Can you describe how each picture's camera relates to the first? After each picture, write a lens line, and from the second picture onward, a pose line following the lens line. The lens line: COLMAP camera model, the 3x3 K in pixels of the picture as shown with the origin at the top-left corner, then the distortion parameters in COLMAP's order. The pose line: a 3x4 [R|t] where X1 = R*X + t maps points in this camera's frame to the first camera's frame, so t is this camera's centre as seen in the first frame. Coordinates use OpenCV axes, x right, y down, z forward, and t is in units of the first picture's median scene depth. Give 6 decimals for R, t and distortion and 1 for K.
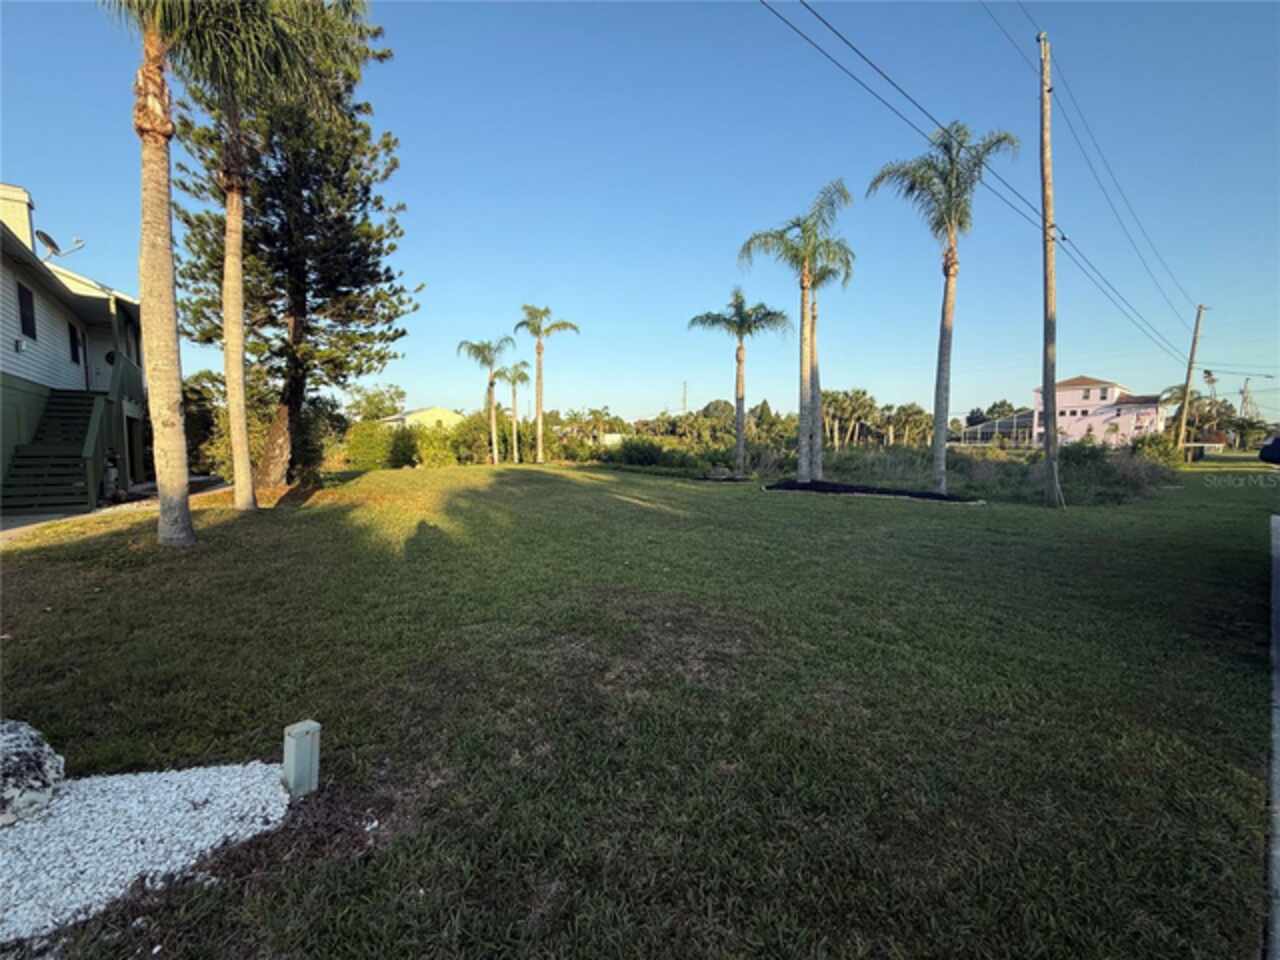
lens RADIAL K [[513.3, 0, 636.4], [0, 513.3, 482.5], [0, 0, 1]] dist [-0.001360, 0.000706]
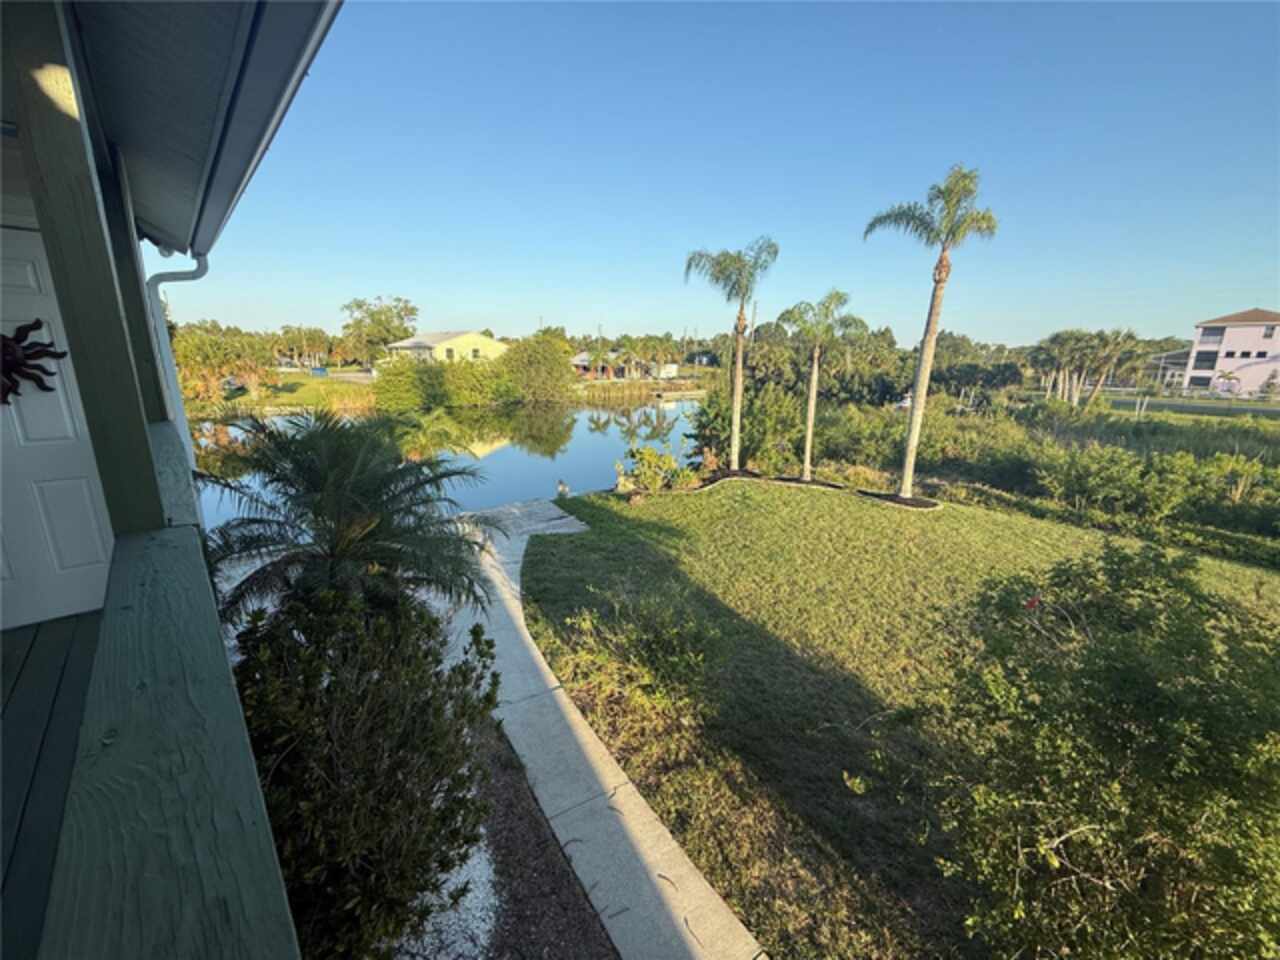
lens RADIAL K [[513.3, 0, 638.6], [0, 513.3, 480.6], [0, 0, 1]] dist [-0.001360, 0.000706]
pose [[0.998352, 0.002682, 0.057320, -1.278549], [-0.011725, 0.987368, 0.158011, -0.354283], [-0.056172, -0.158423, 0.985772, 1.297454]]
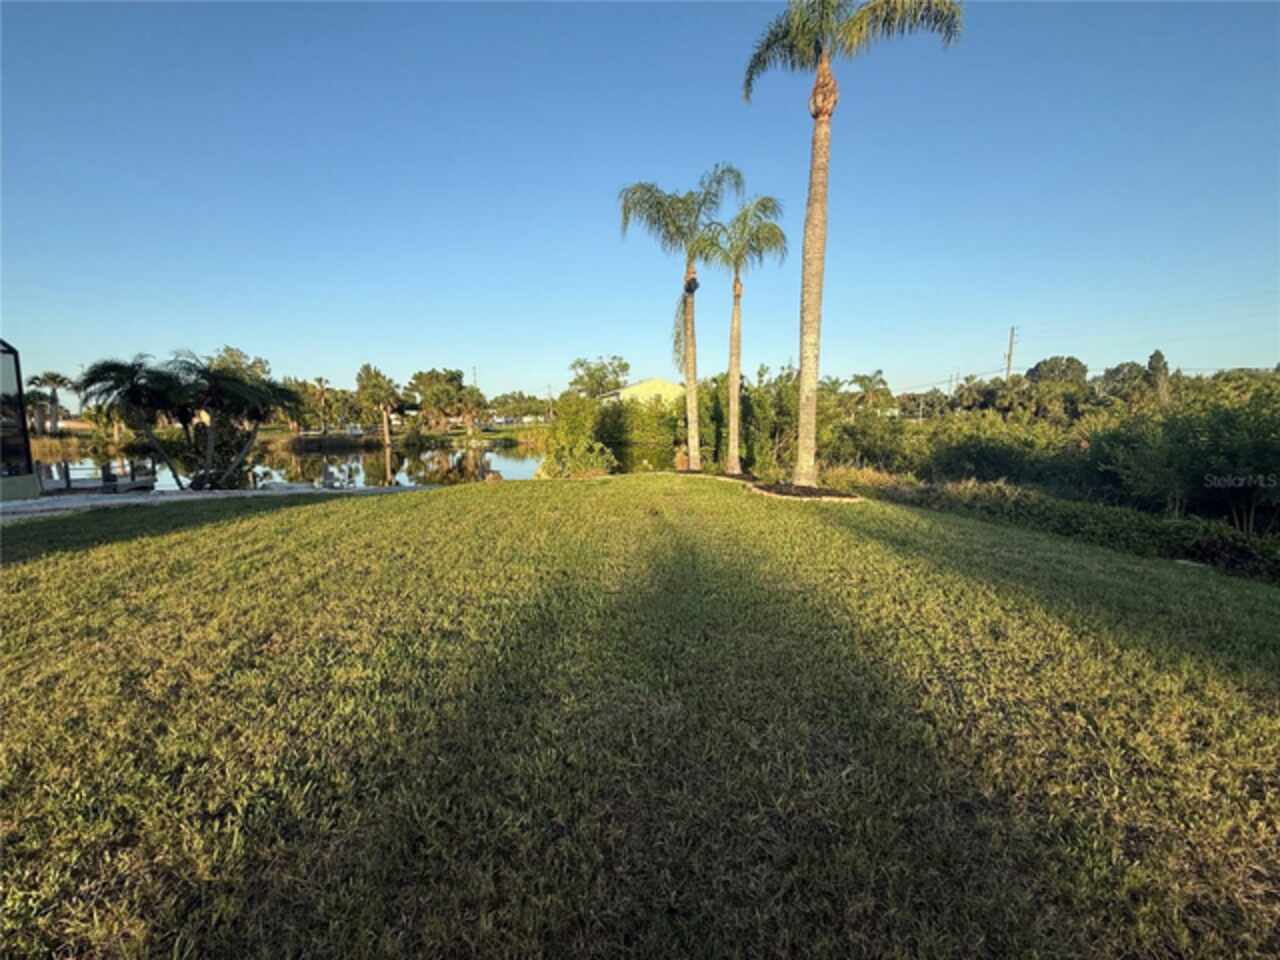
lens RADIAL K [[513.3, 0, 632.9], [0, 513.3, 482.2], [0, 0, 1]] dist [-0.001360, 0.000706]
pose [[0.895767, 0.050173, -0.441683, -0.370635], [-0.032239, 0.998326, 0.048022, -0.135622], [0.443353, -0.028777, 0.895885, 1.742360]]
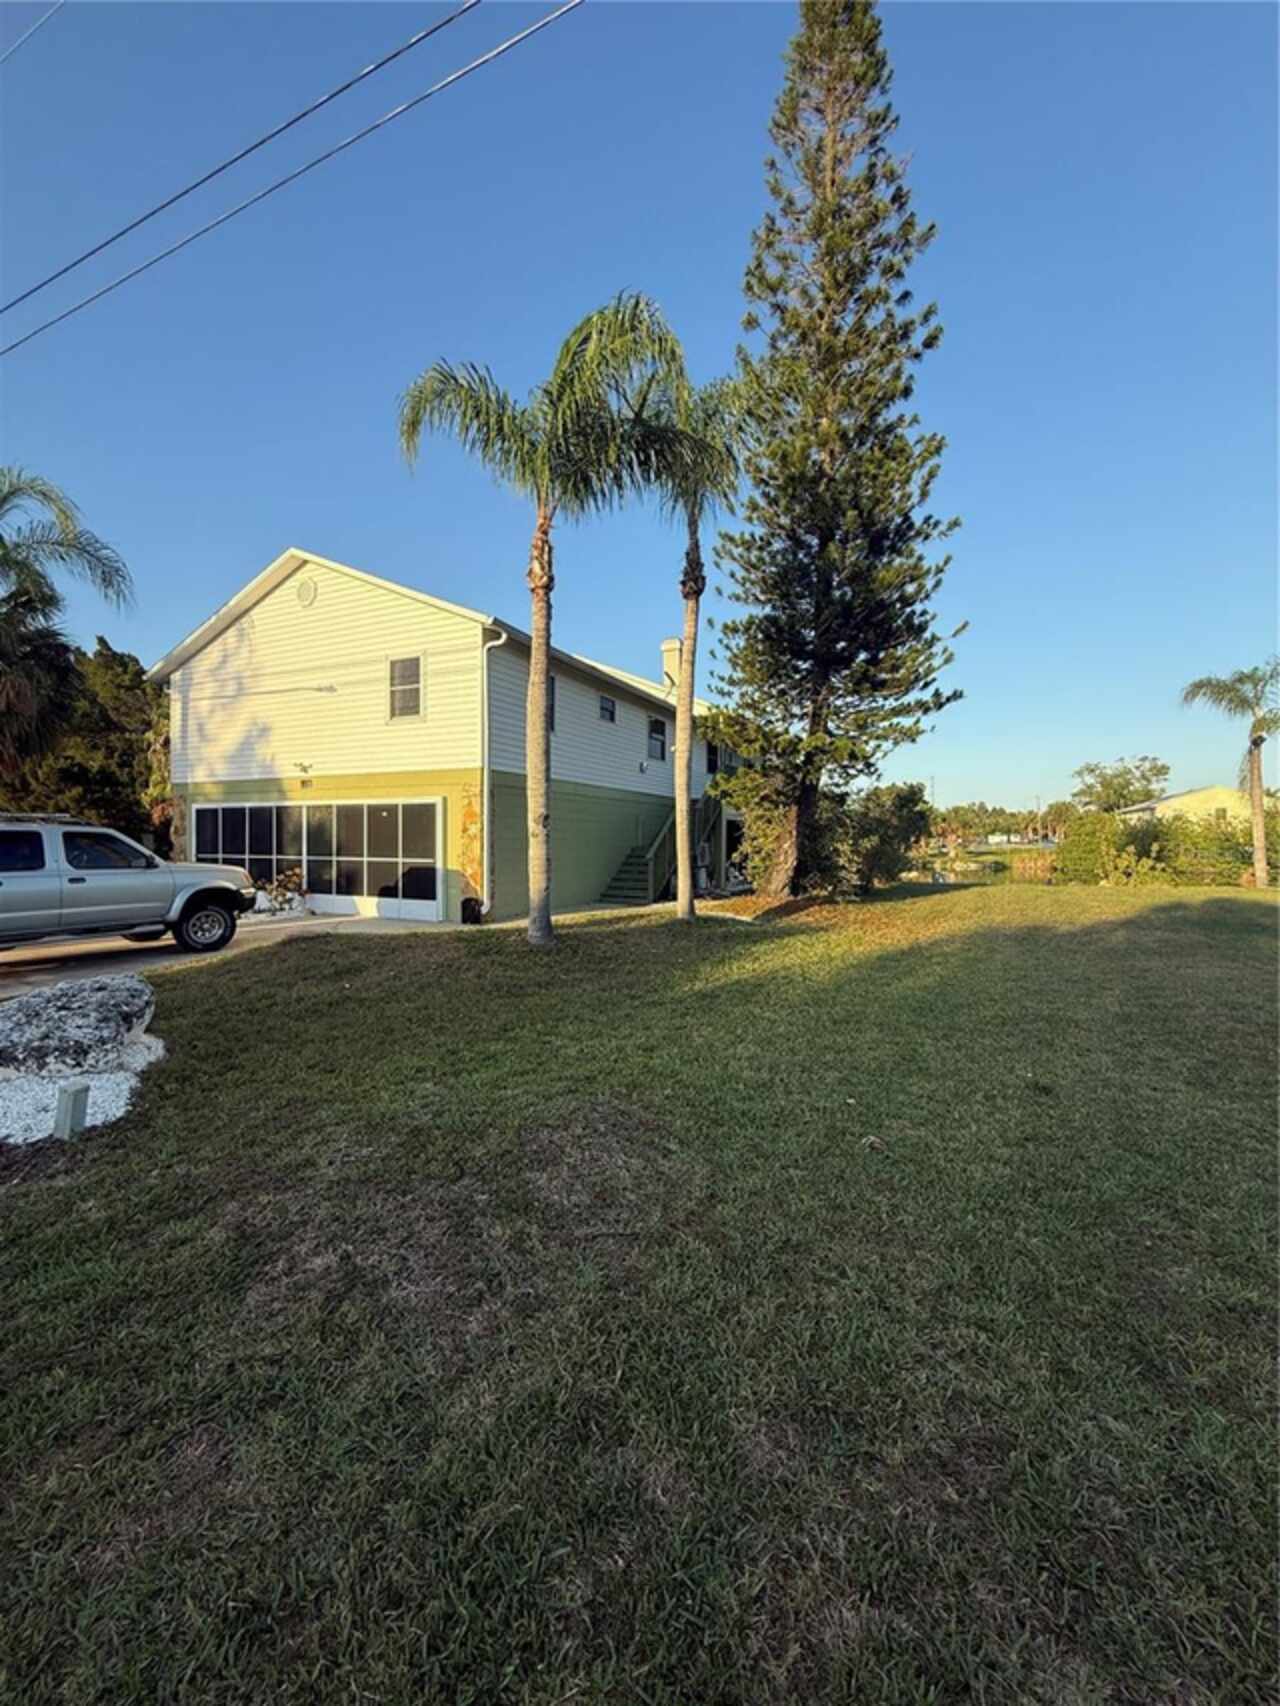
lens RADIAL K [[684.2, 0, 633.9], [0, 684.2, 845.0], [0, 0, 1]] dist [-0.001360, 0.000706]
pose [[0.435129, 0.011007, -0.900301, 0.271737], [-0.077013, 0.996716, -0.025035, -0.034911], [0.897068, 0.080228, 0.434548, 0.265964]]
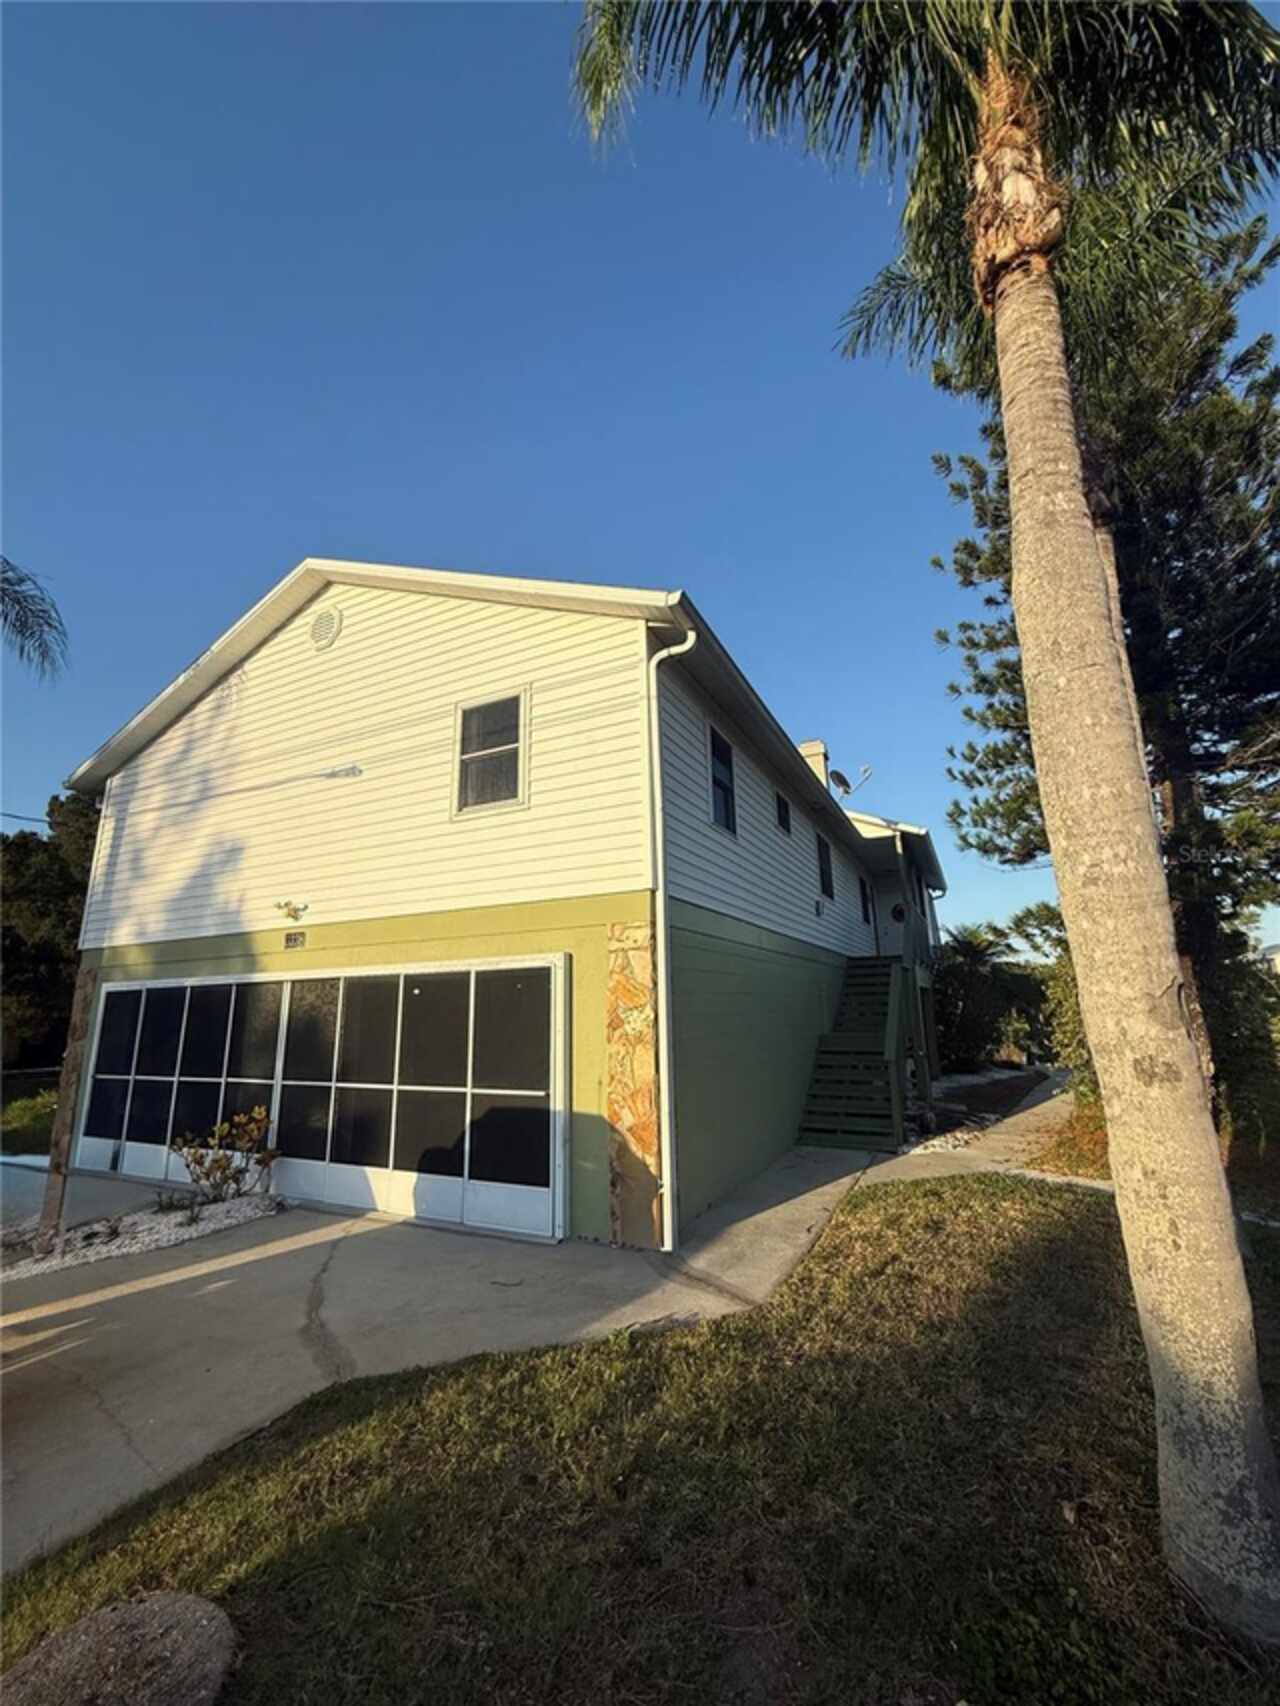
lens RADIAL K [[684.2, 0, 636.4], [0, 684.2, 841.4], [0, 0, 1]] dist [-0.001360, 0.000706]
pose [[0.415811, -0.225131, -0.881145, -0.336190], [-0.051512, 0.961491, -0.269967, -0.058795], [0.907991, 0.157645, 0.388202, 0.291644]]
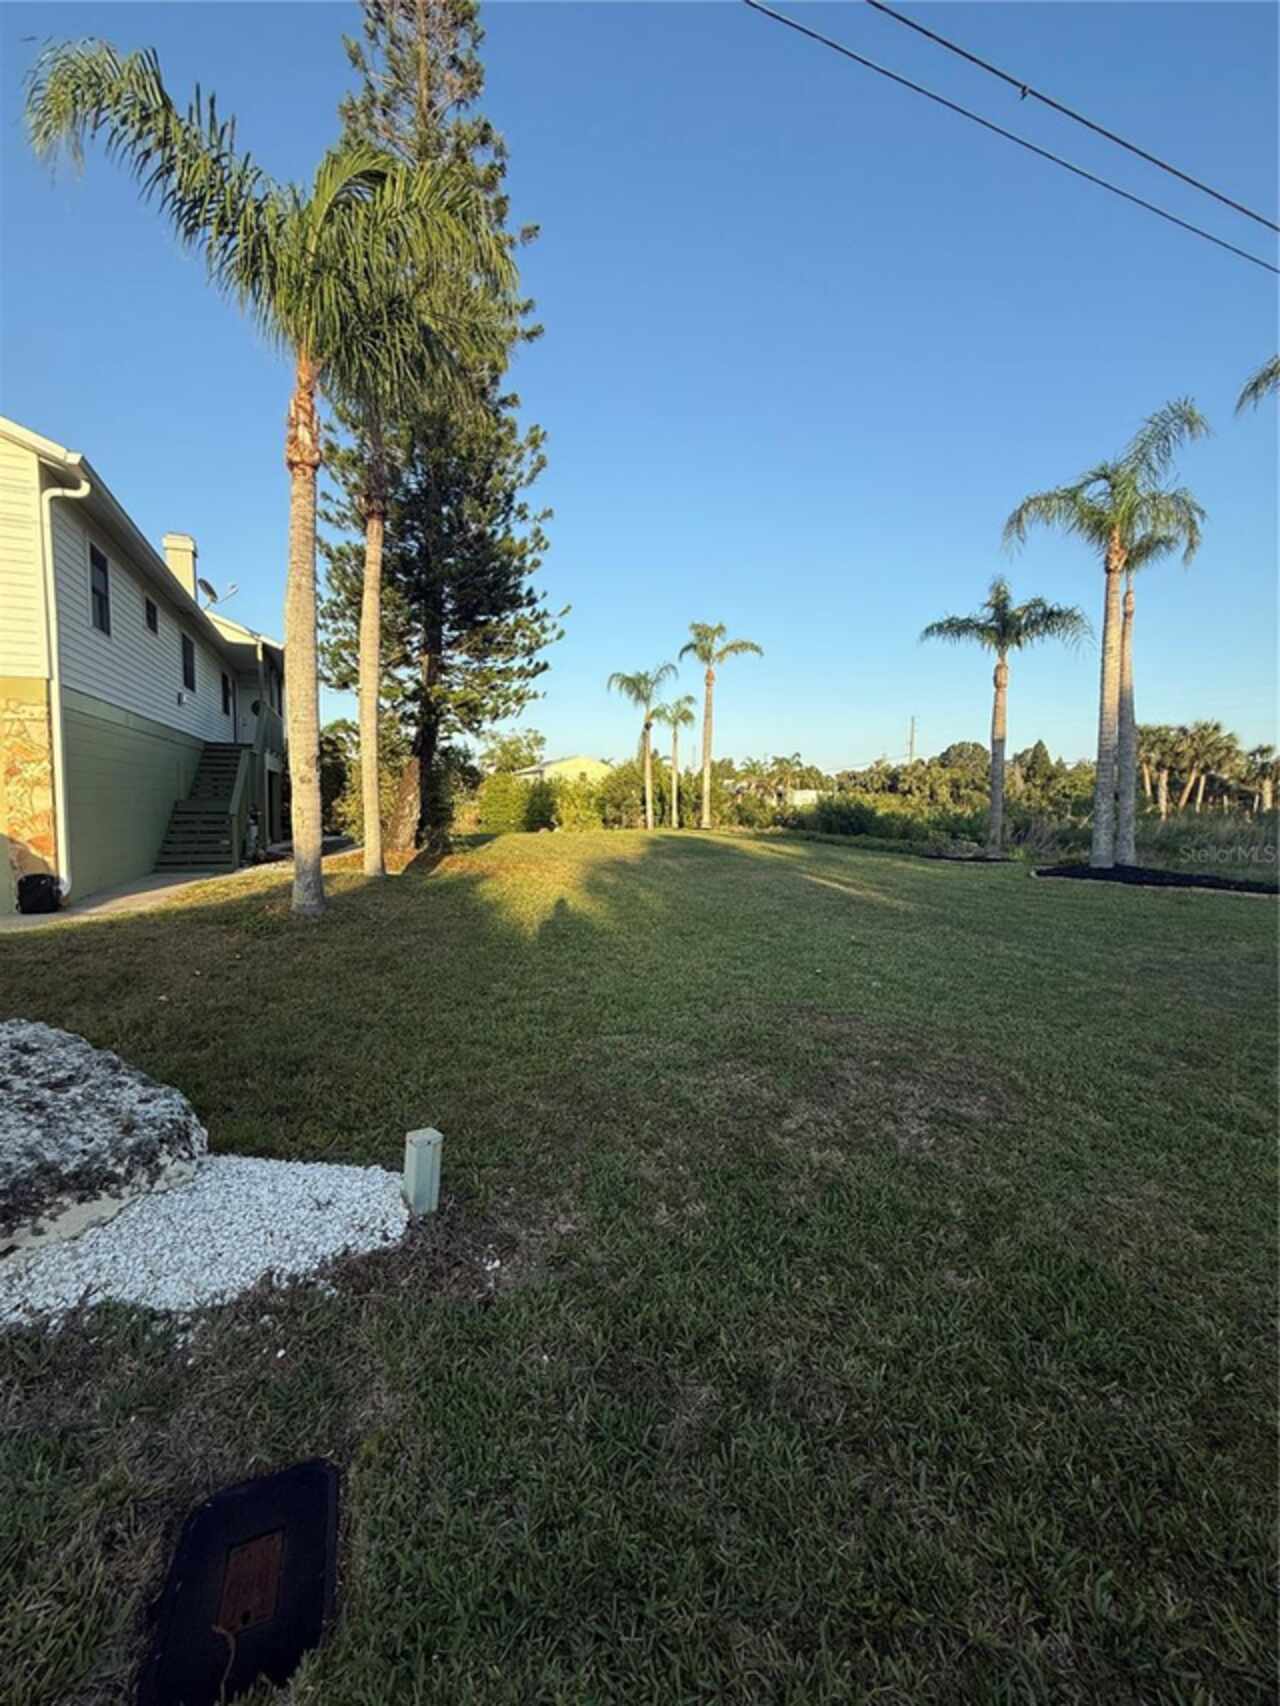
lens RADIAL K [[684.2, 0, 639.4], [0, 684.2, 849.7], [0, 0, 1]] dist [-0.001360, 0.000706]
pose [[0.960324, 0.028779, -0.277398, 0.000835], [-0.030791, 0.999522, -0.002898, -0.002453], [0.277182, 0.011324, 0.960751, -0.002643]]
